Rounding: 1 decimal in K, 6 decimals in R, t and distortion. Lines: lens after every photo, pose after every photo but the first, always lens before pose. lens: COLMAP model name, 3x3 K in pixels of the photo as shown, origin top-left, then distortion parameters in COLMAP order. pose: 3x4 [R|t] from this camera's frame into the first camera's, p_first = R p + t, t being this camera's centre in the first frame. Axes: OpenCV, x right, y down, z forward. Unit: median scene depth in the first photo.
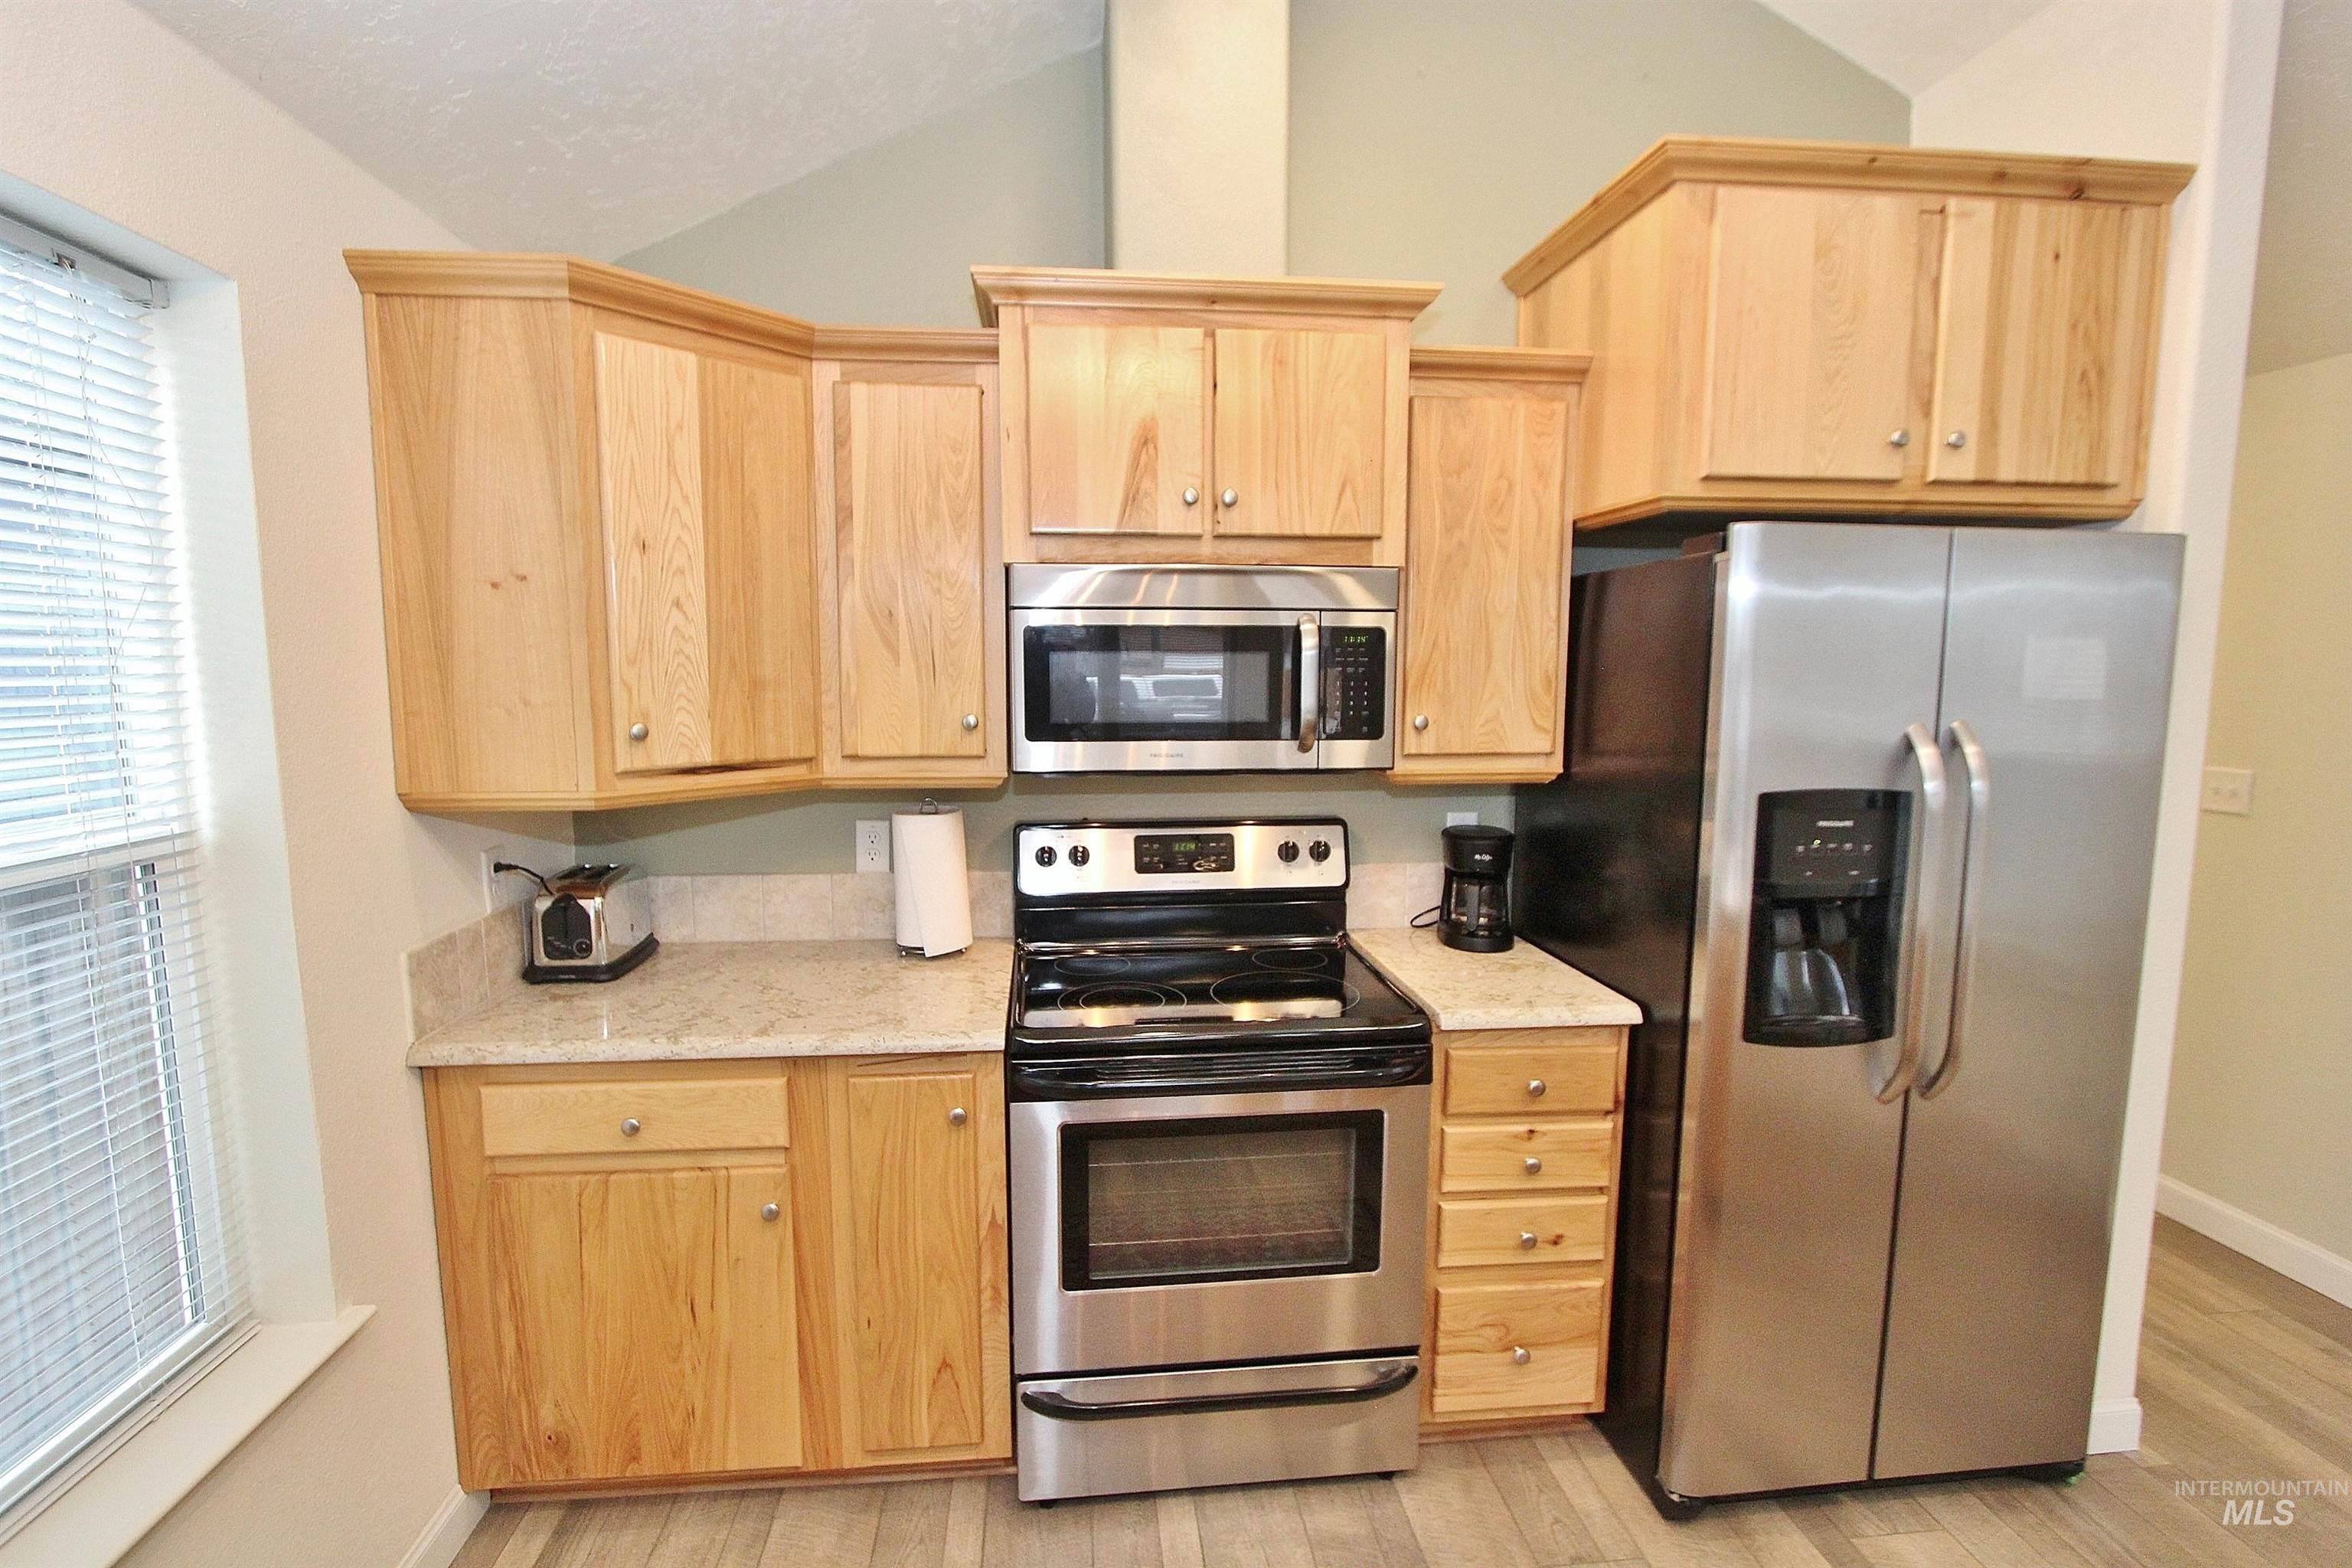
lens RADIAL K [[1096.2, 0, 1170.6], [0, 1096.2, 795.3], [0, 0, 1]] dist [-0.018547, 0.001560]
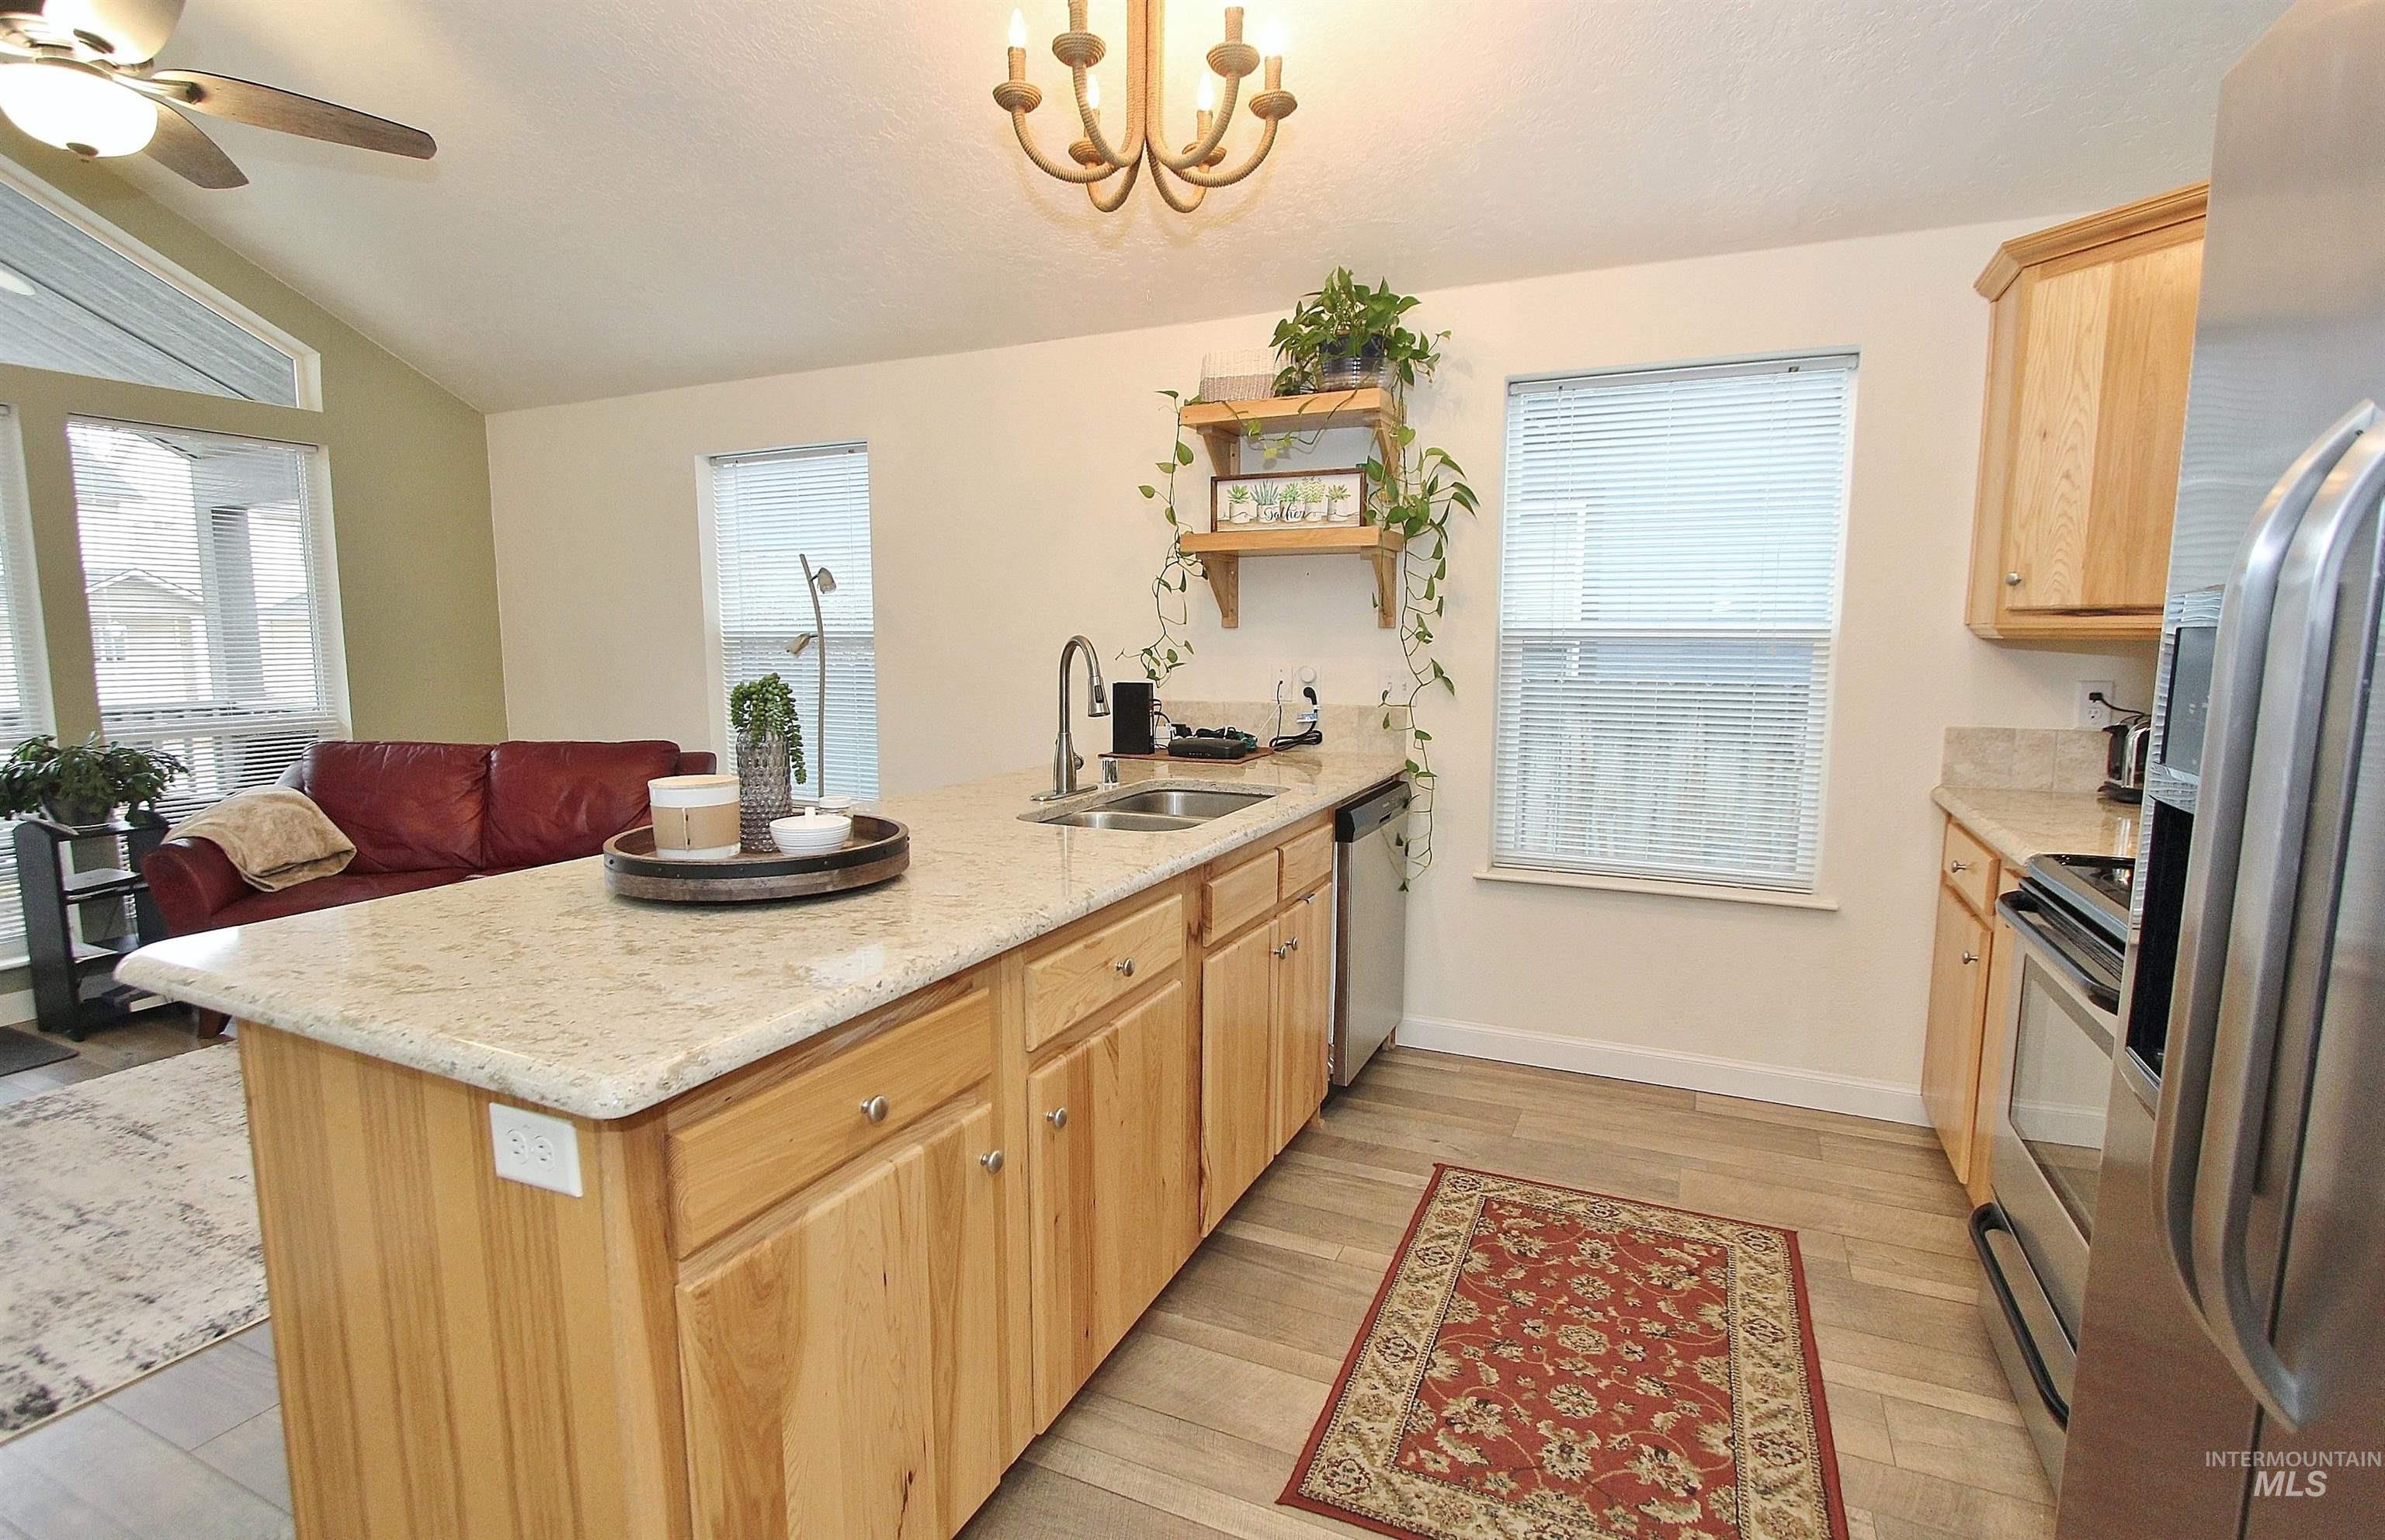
lens RADIAL K [[1125.4, 0, 1176.8], [0, 1125.4, 775.9], [0, 0, 1]] dist [-0.012291, 0.000664]
pose [[-0.517023, 0.102537, -0.849808, 1.088155], [-0.106324, 0.977417, 0.182621, 0.032929], [0.849342, 0.184774, -0.494445, 0.752644]]
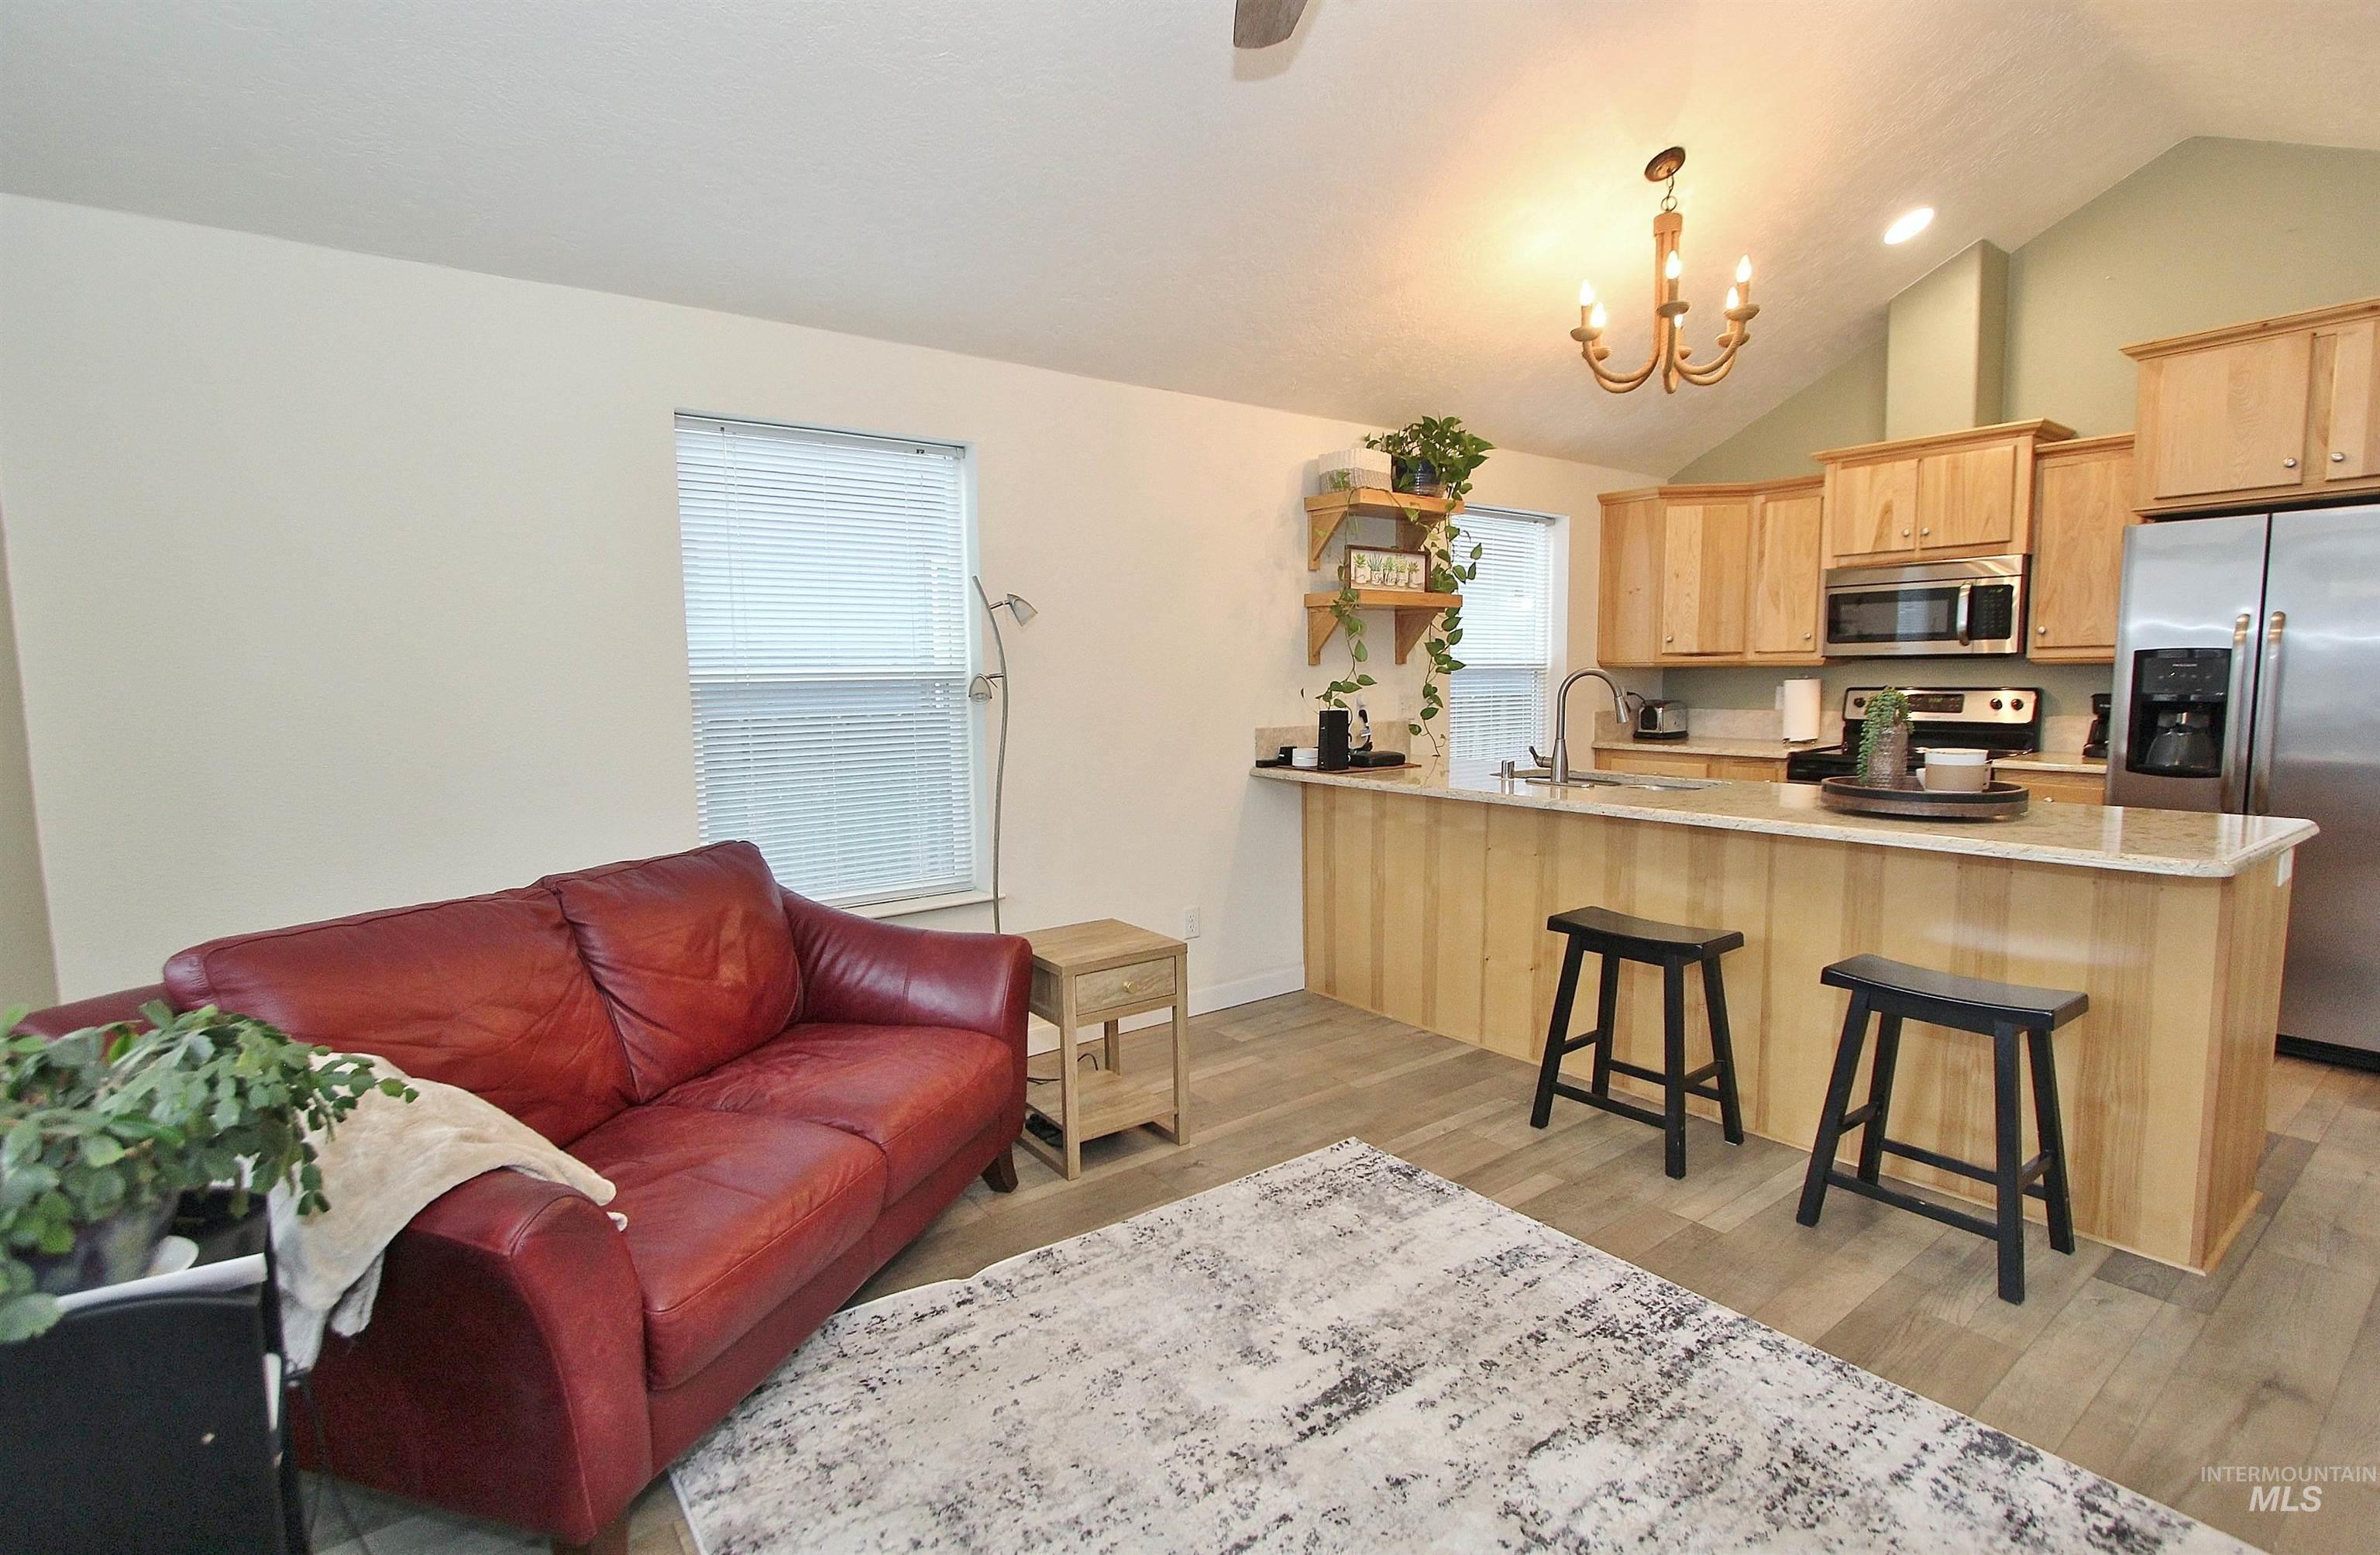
lens RADIAL K [[1123.2, 0, 1176.9], [0, 1123.2, 780.6], [0, 0, 1]] dist [-0.012291, 0.000664]
pose [[0.521075, 0.074276, -0.850273, 1.238321], [-0.089425, 0.995474, 0.032157, 0.300009], [0.848813, 0.059280, 0.525359, -1.475387]]
